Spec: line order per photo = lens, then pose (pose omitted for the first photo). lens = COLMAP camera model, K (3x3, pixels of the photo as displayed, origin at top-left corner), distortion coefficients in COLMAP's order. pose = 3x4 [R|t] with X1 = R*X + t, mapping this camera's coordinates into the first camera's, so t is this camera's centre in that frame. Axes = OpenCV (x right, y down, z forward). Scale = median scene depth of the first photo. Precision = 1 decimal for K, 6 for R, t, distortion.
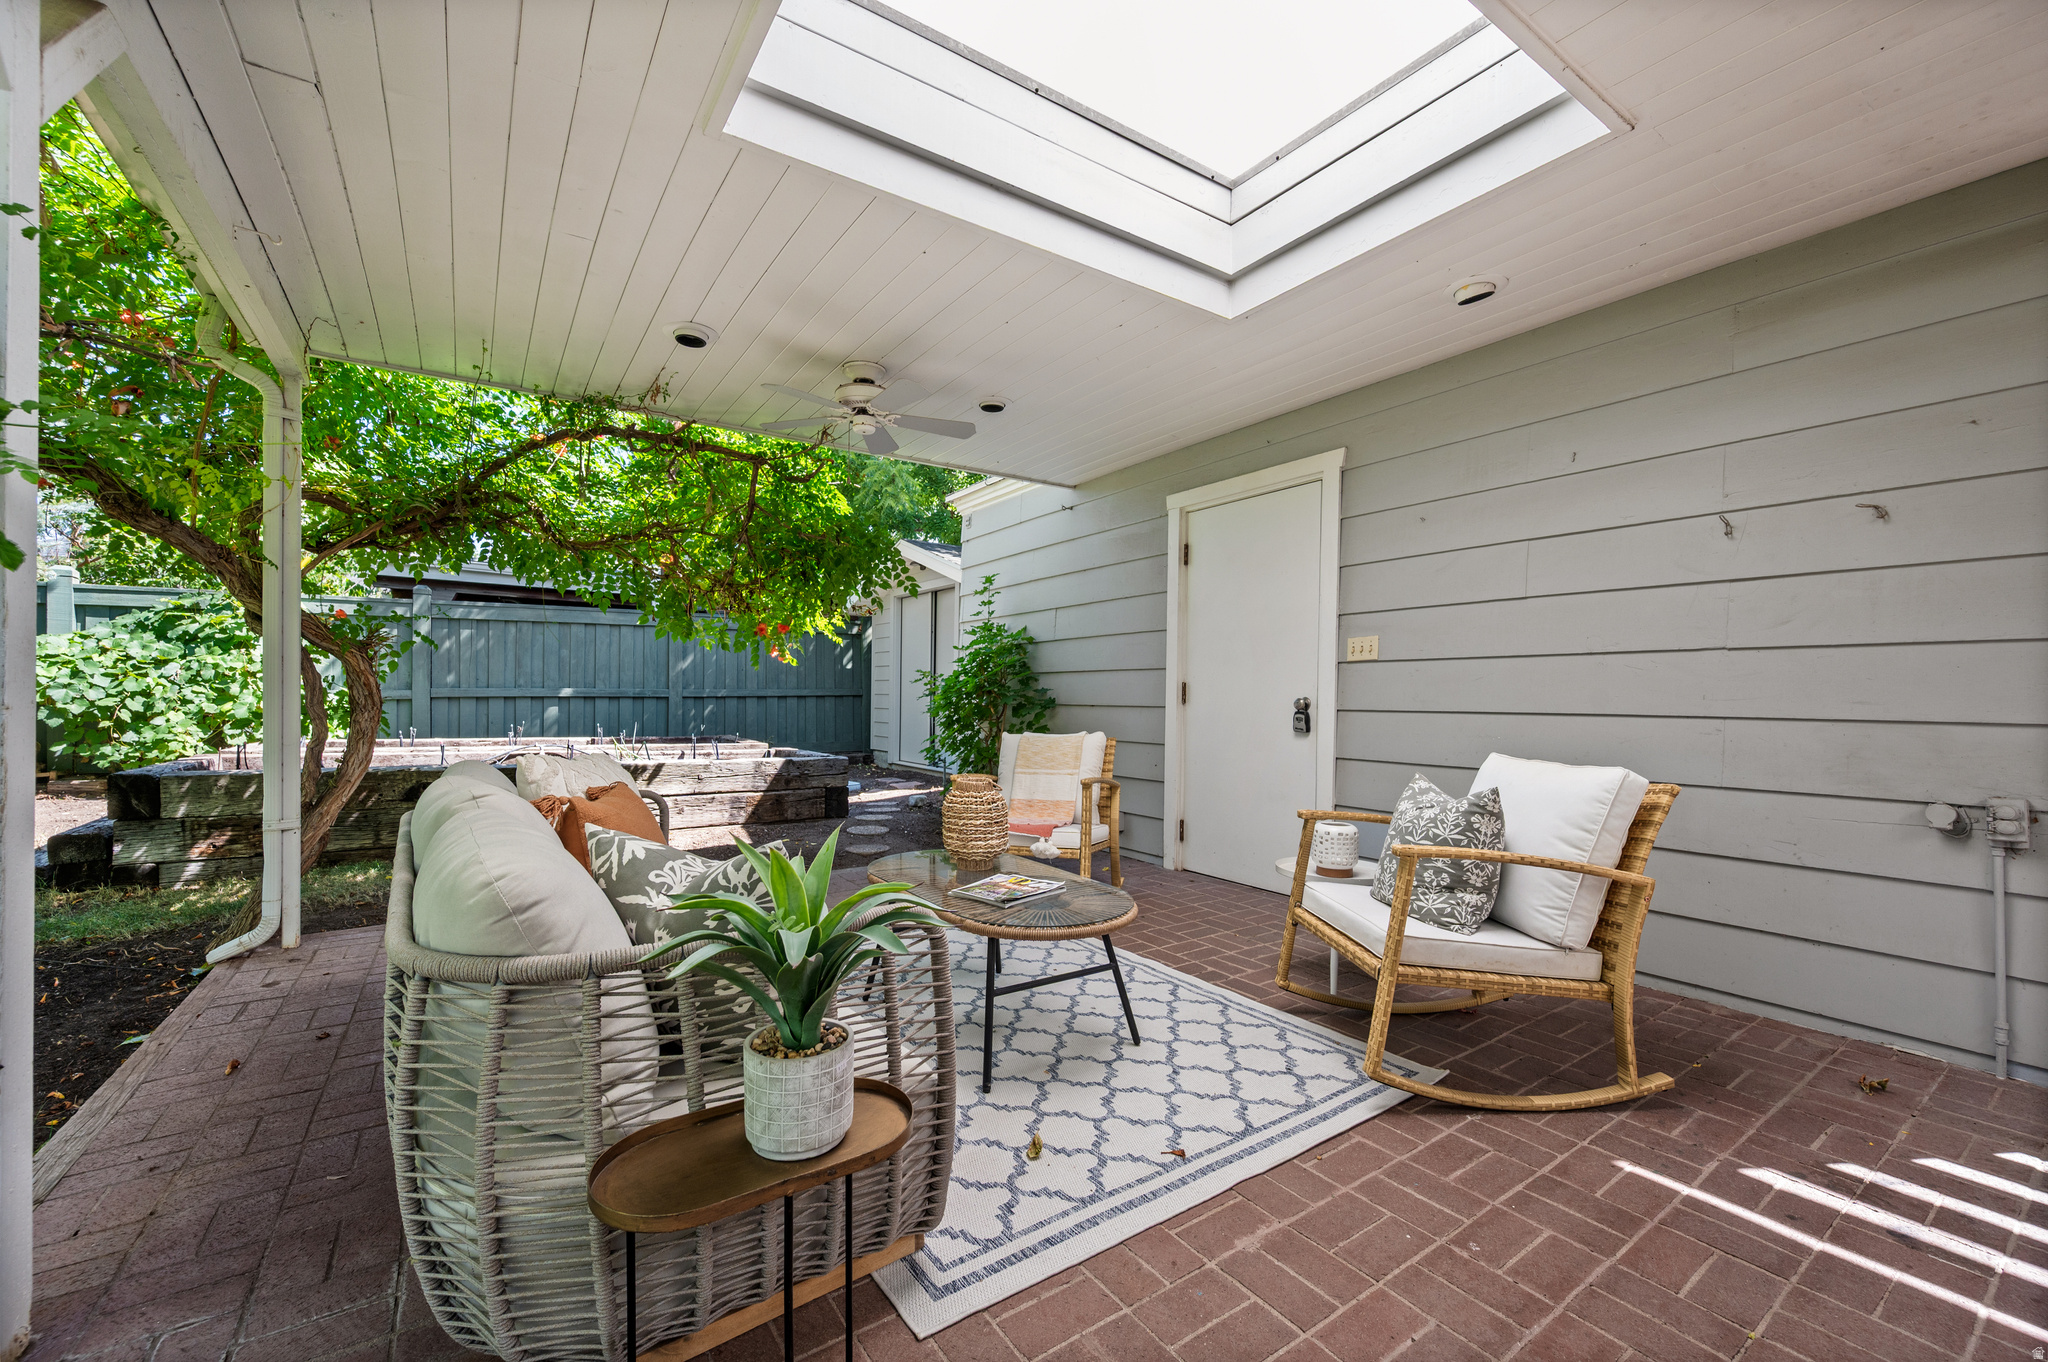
lens RADIAL K [[820.6, 0, 1024.3], [0, 820.6, 691.8], [0, 0, 1]] dist [-0.000360, -0.000444]
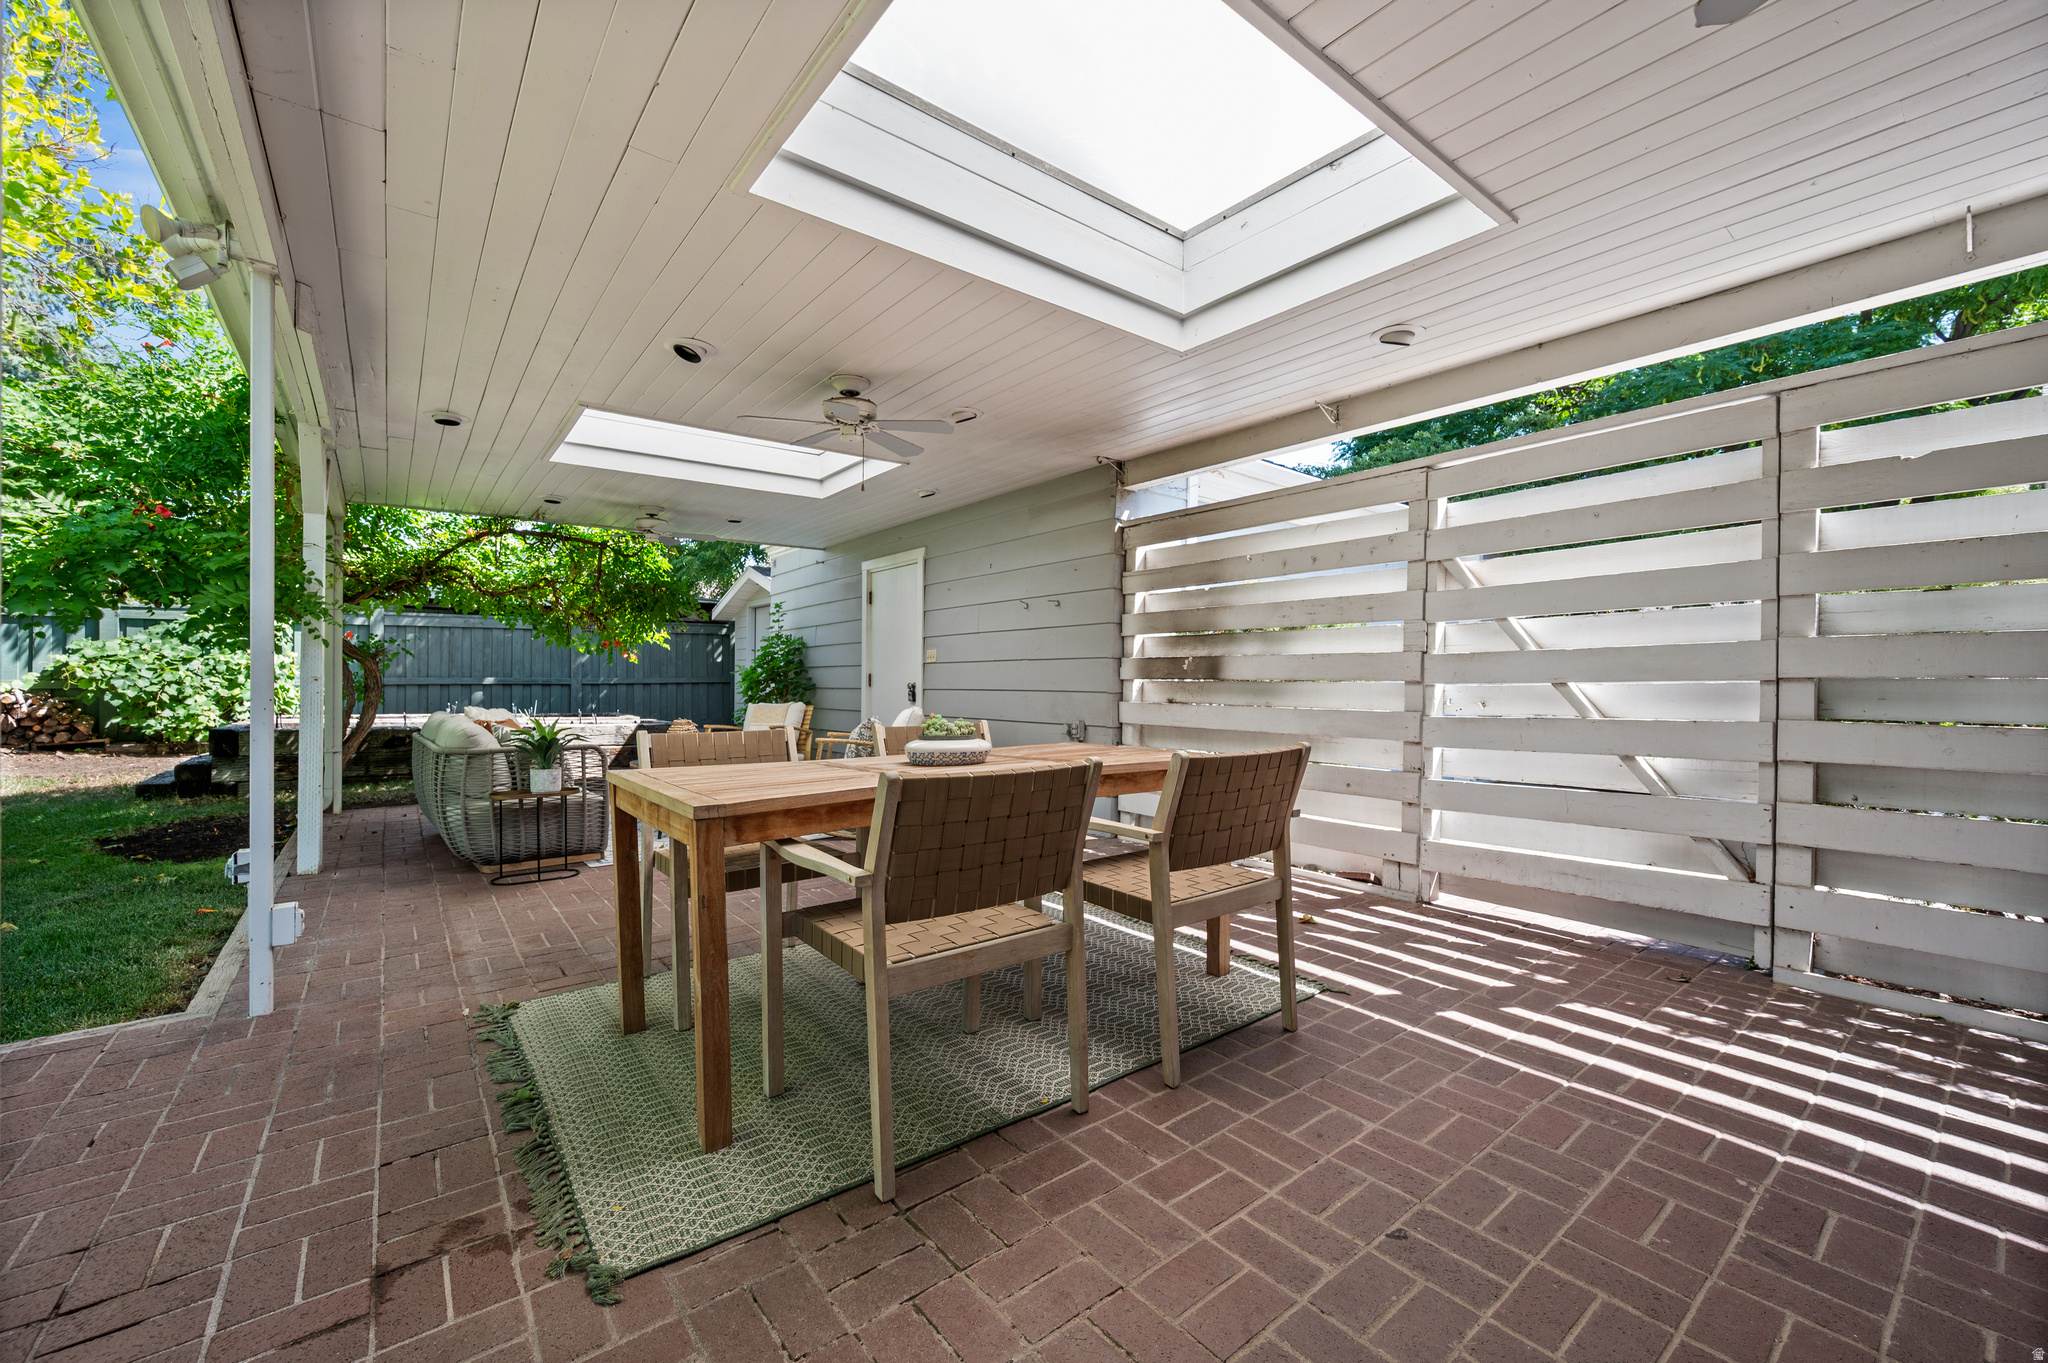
lens RADIAL K [[820.6, 0, 1025.1], [0, 820.6, 675.8], [0, 0, 1]] dist [-0.000360, -0.000444]
pose [[0.997765, -0.002647, 0.066773, 0.296040], [0.002869, 0.999991, -0.003227, -0.000427], [-0.066764, 0.003411, 0.997763, -0.518715]]
